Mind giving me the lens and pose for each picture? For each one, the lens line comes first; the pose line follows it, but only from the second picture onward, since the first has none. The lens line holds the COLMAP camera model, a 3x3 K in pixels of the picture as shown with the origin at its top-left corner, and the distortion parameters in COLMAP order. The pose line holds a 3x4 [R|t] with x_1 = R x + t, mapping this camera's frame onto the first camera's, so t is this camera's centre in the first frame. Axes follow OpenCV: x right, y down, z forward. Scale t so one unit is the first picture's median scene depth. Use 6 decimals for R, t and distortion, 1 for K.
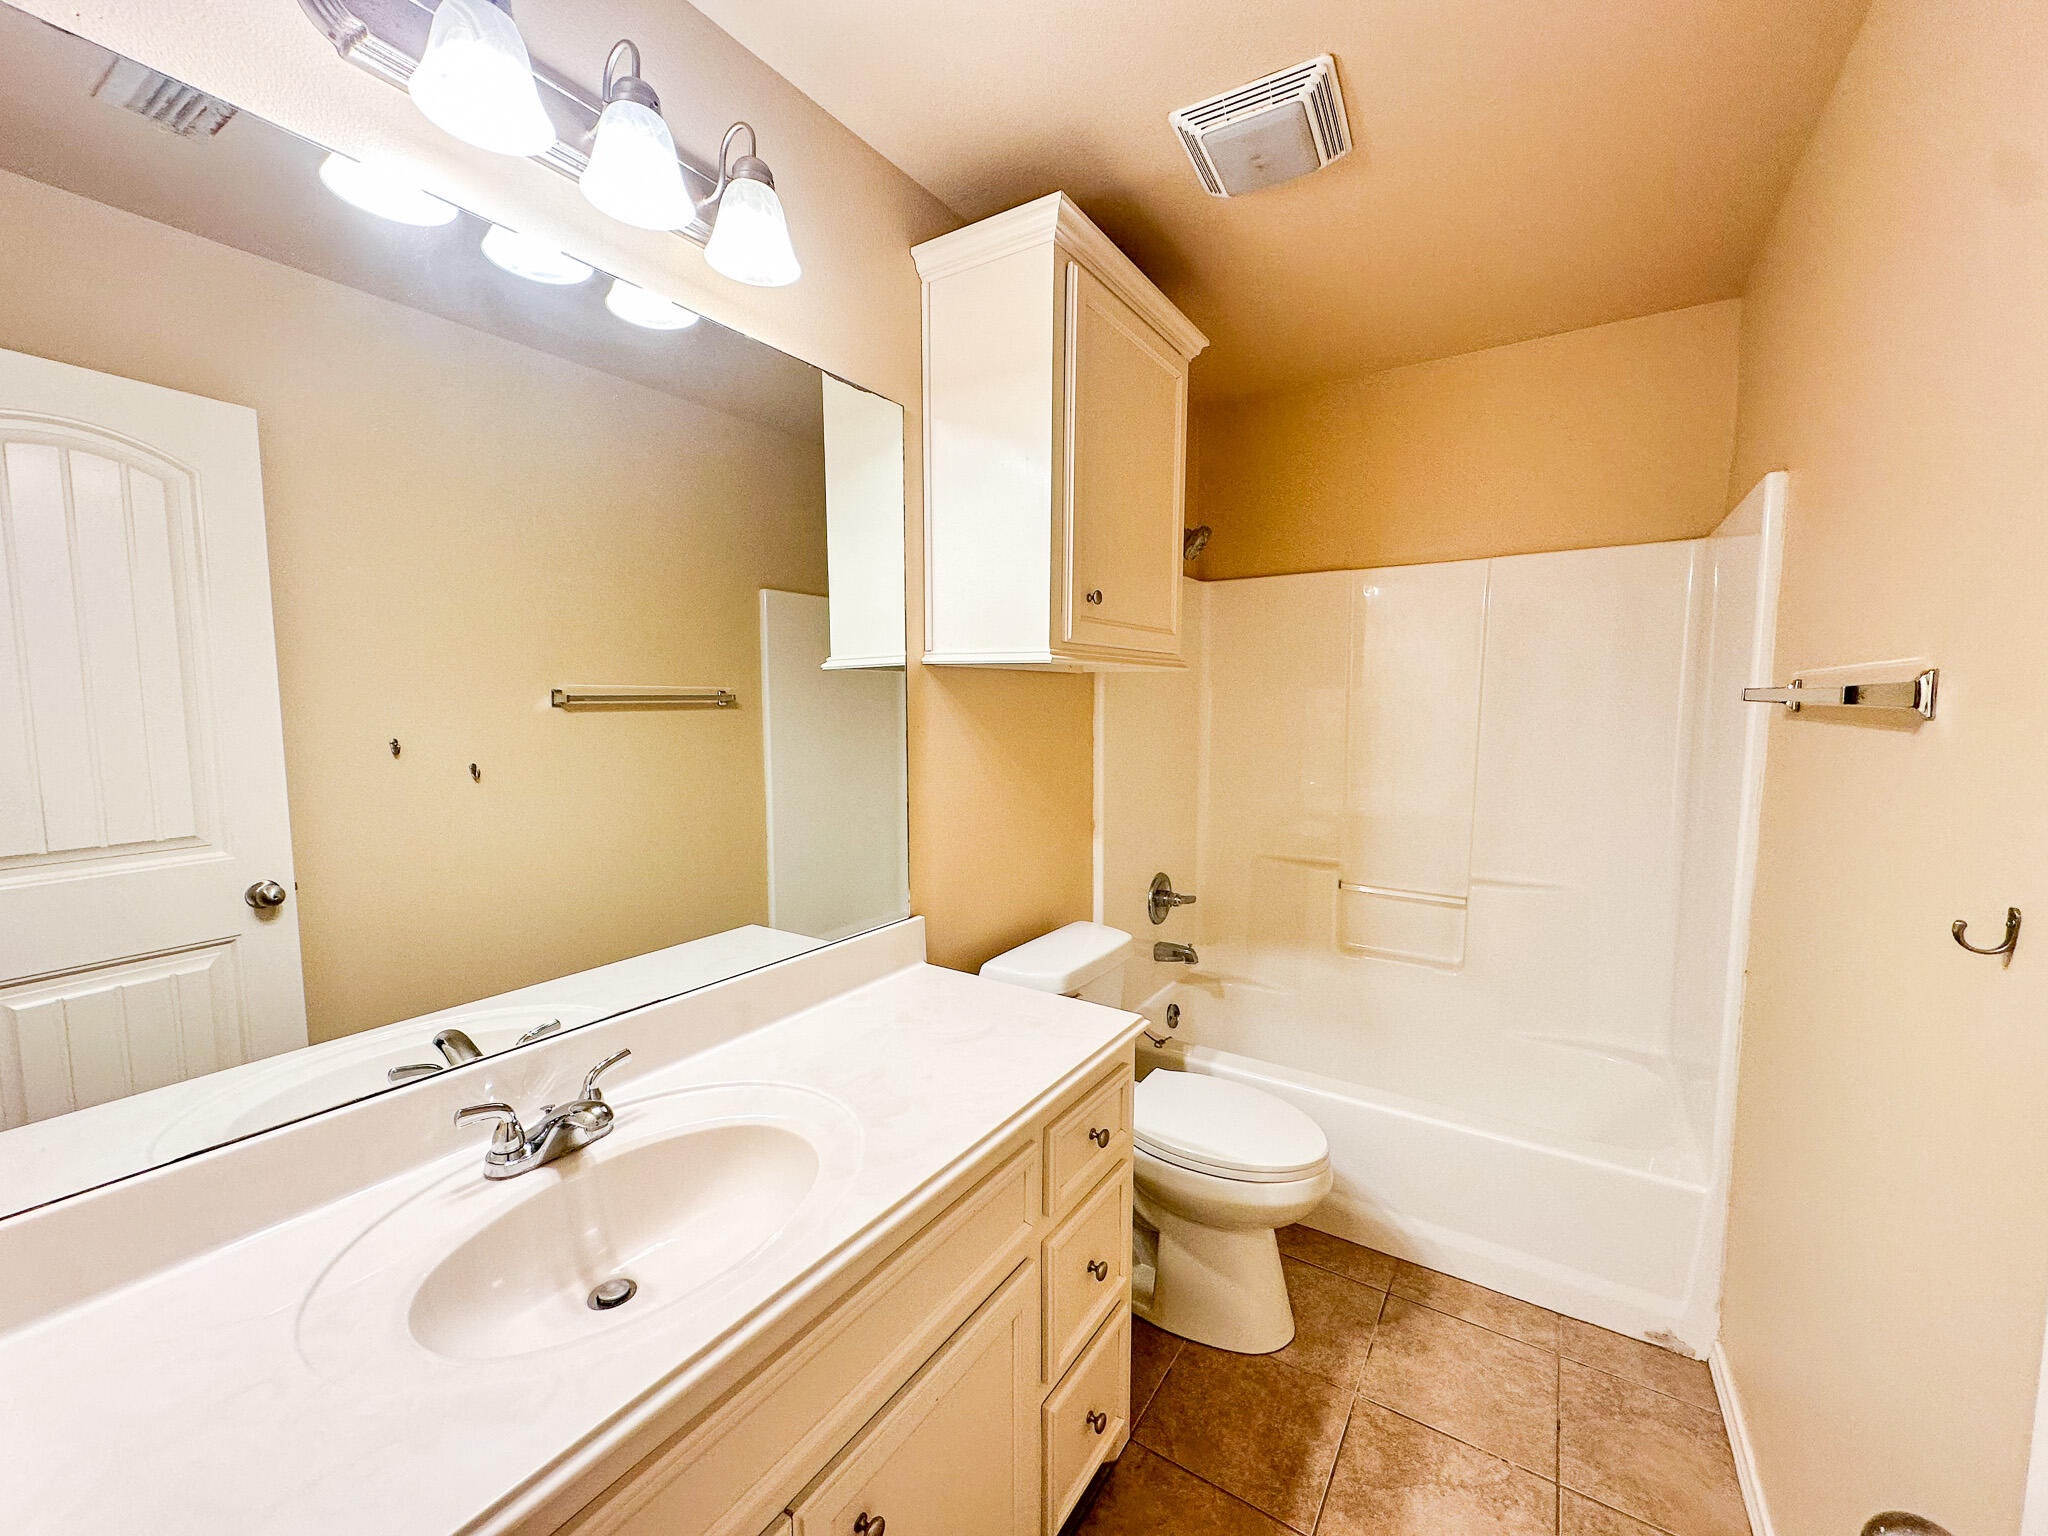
lens RADIAL K [[807.1, 0, 1030.8], [0, 807.1, 763.1], [0, 0, 1]] dist [0.001401, -0.000127]
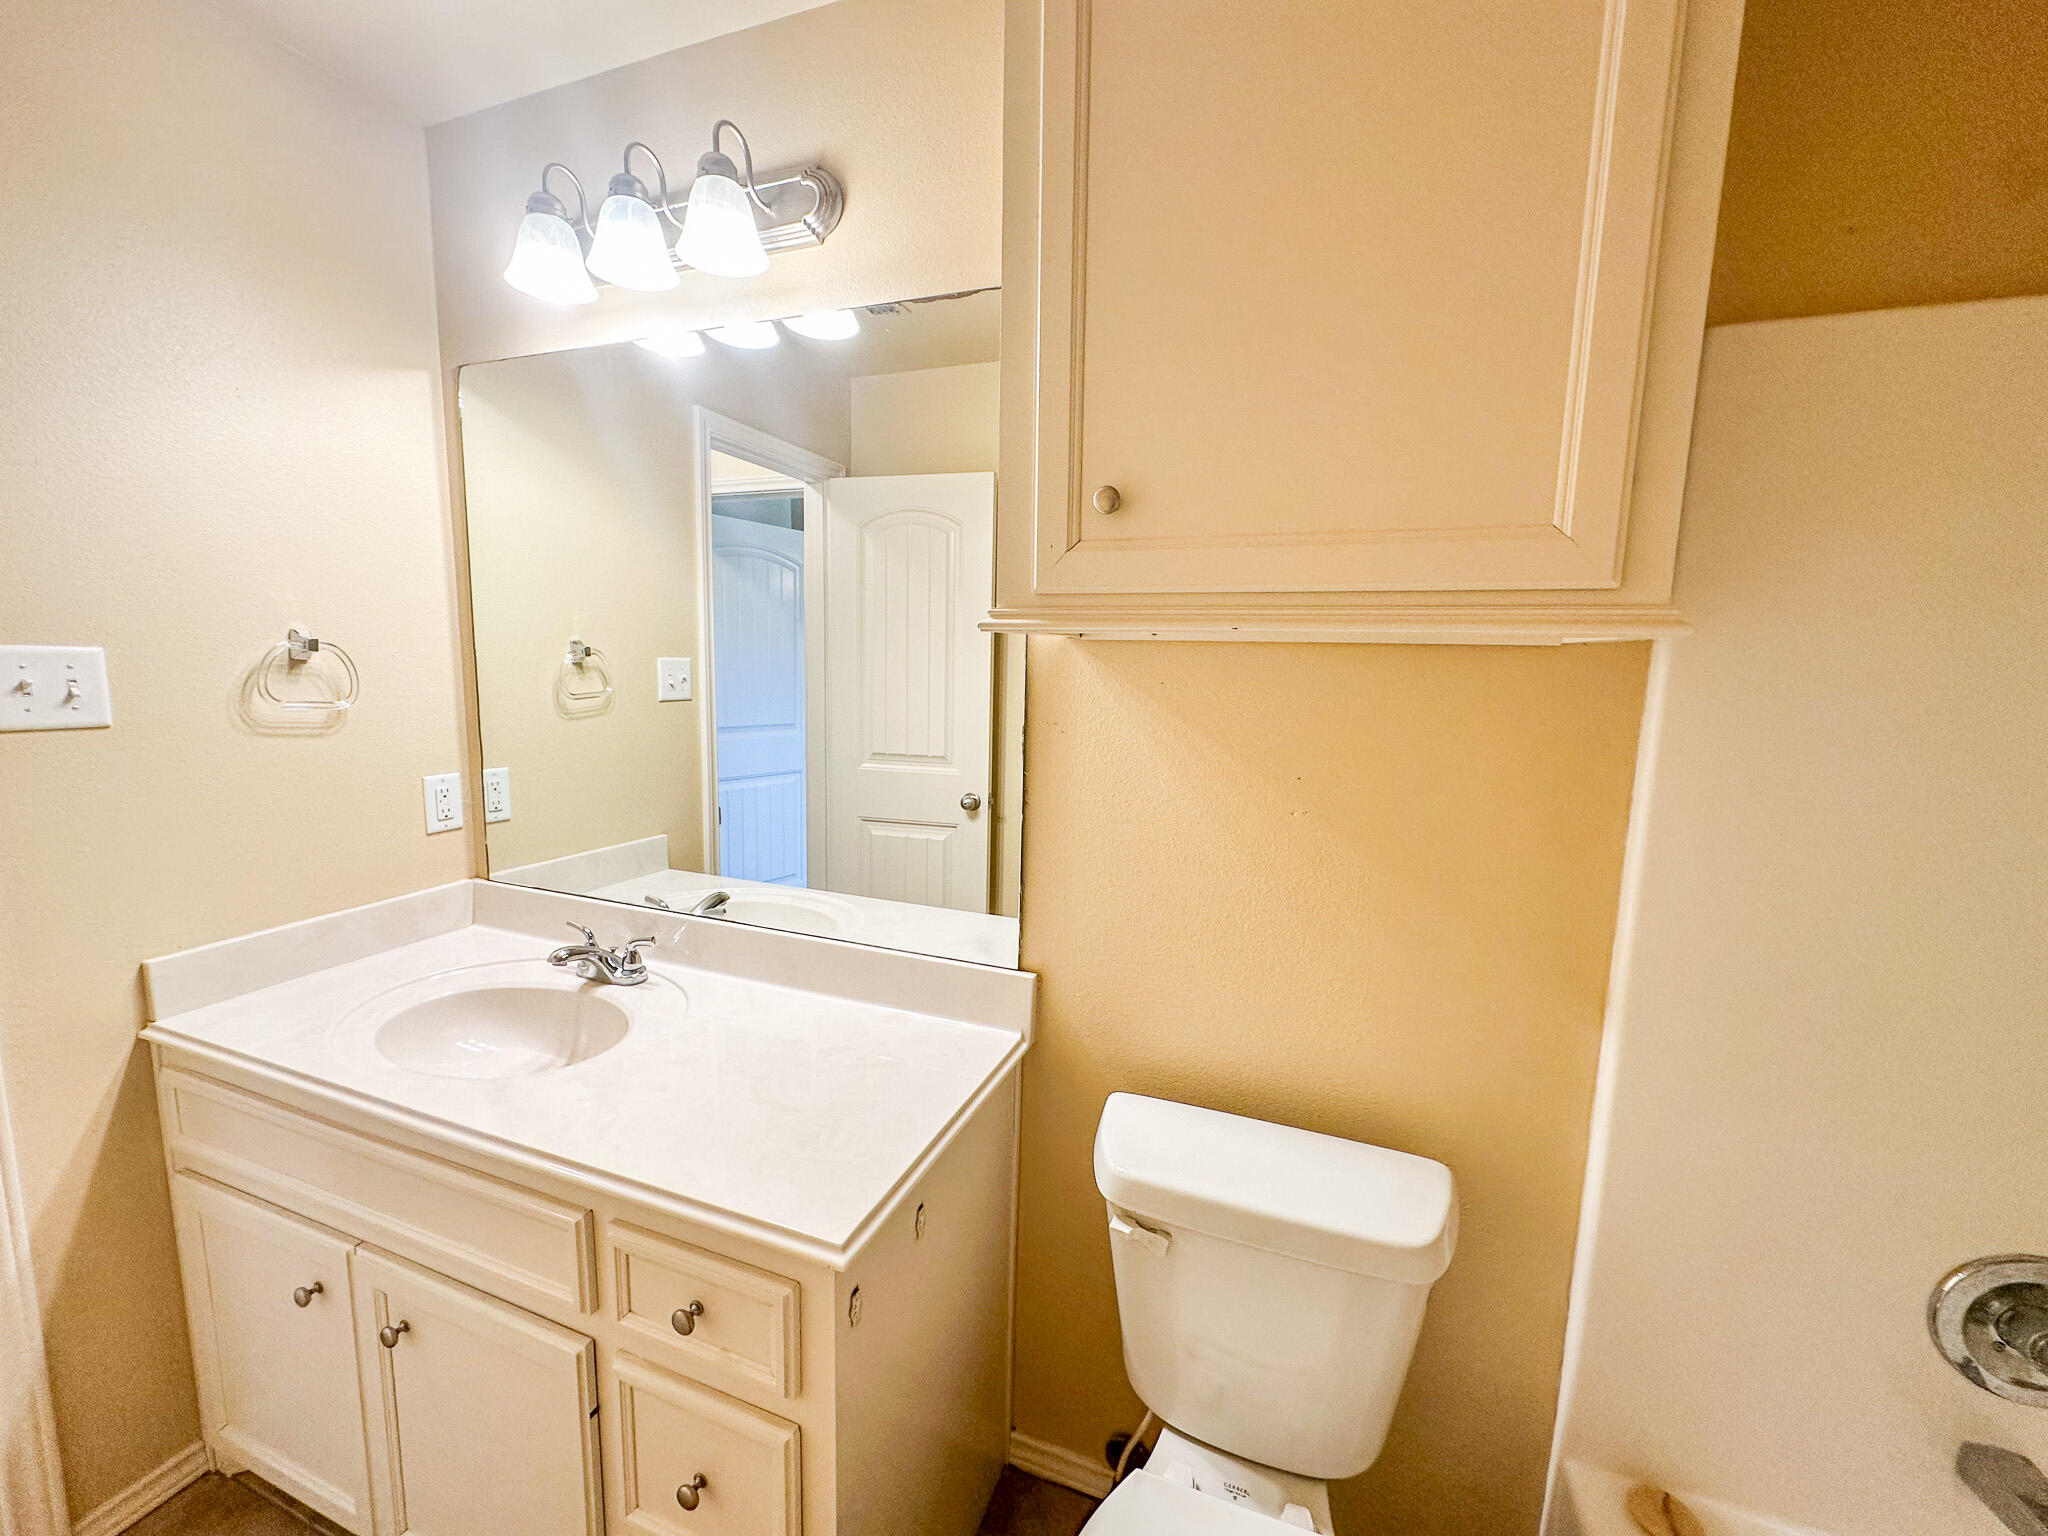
lens RADIAL K [[807.1, 0, 1031.2], [0, 807.1, 772.2], [0, 0, 1]] dist [0.001401, -0.000127]
pose [[0.219149, 0.137825, -0.965908, 0.589010], [-0.104348, 0.987606, 0.117246, -0.089825], [0.970095, 0.075096, 0.230814, 0.845836]]
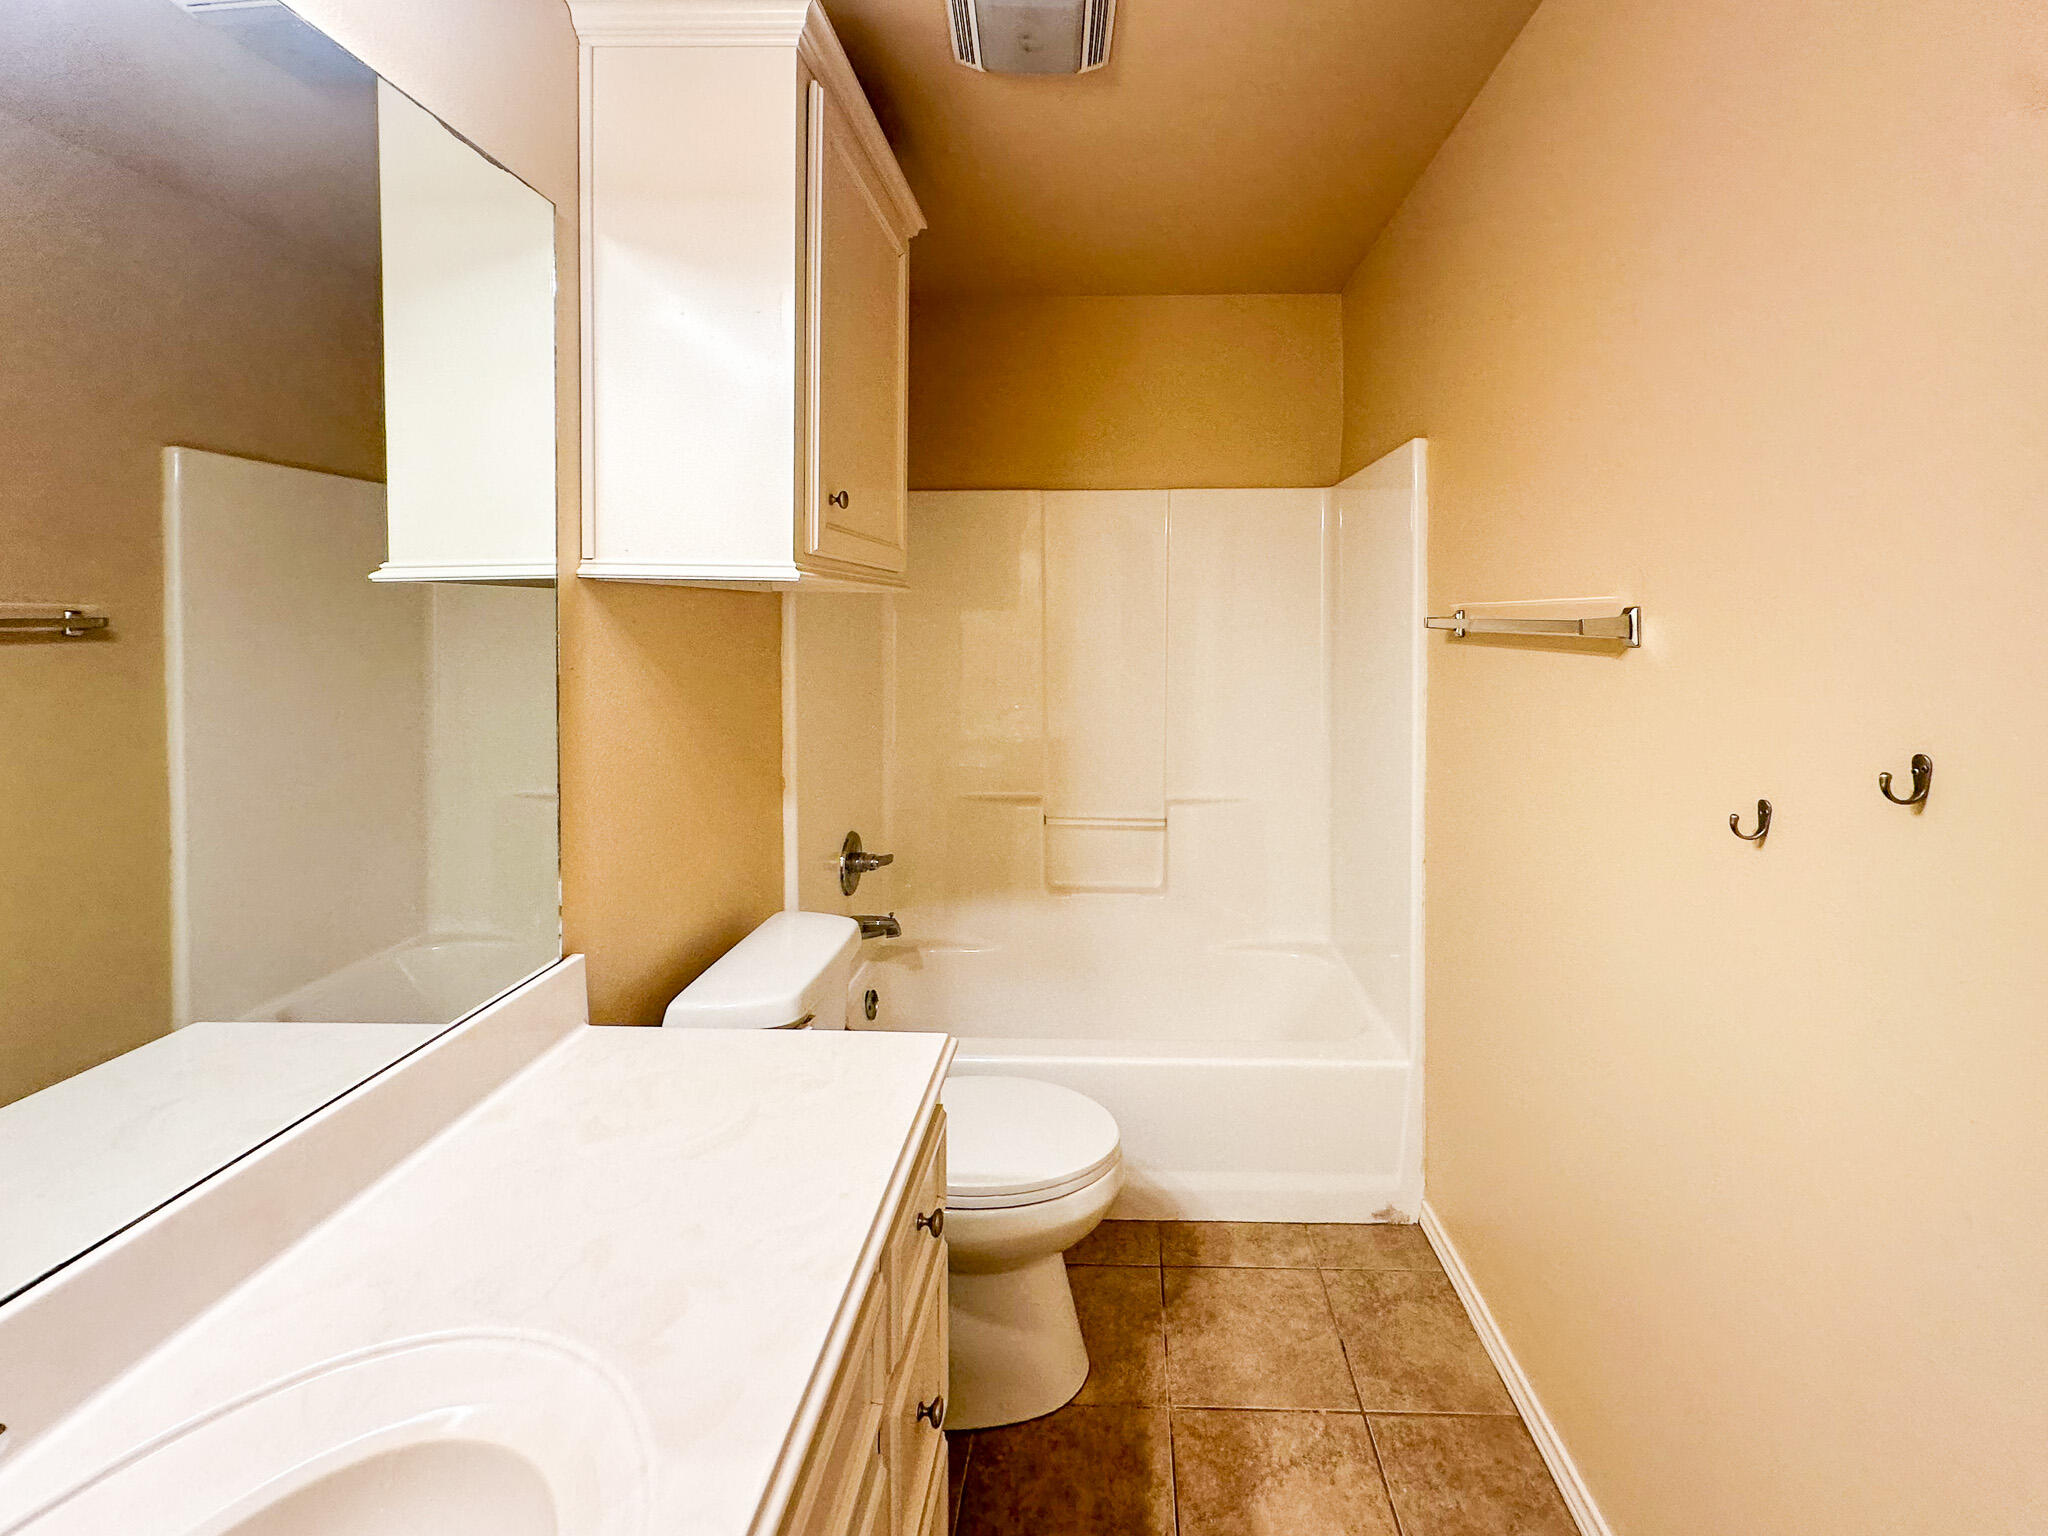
lens RADIAL K [[863.7, 0, 1088.9], [0, 863.7, 623.8], [0, 0, 1]] dist [-0.002010, 0.001448]
pose [[0.852191, -0.002868, 0.523224, -0.155135], [0.040556, 0.997339, -0.060589, -0.022743], [-0.521657, 0.072853, 0.850039, 0.162709]]
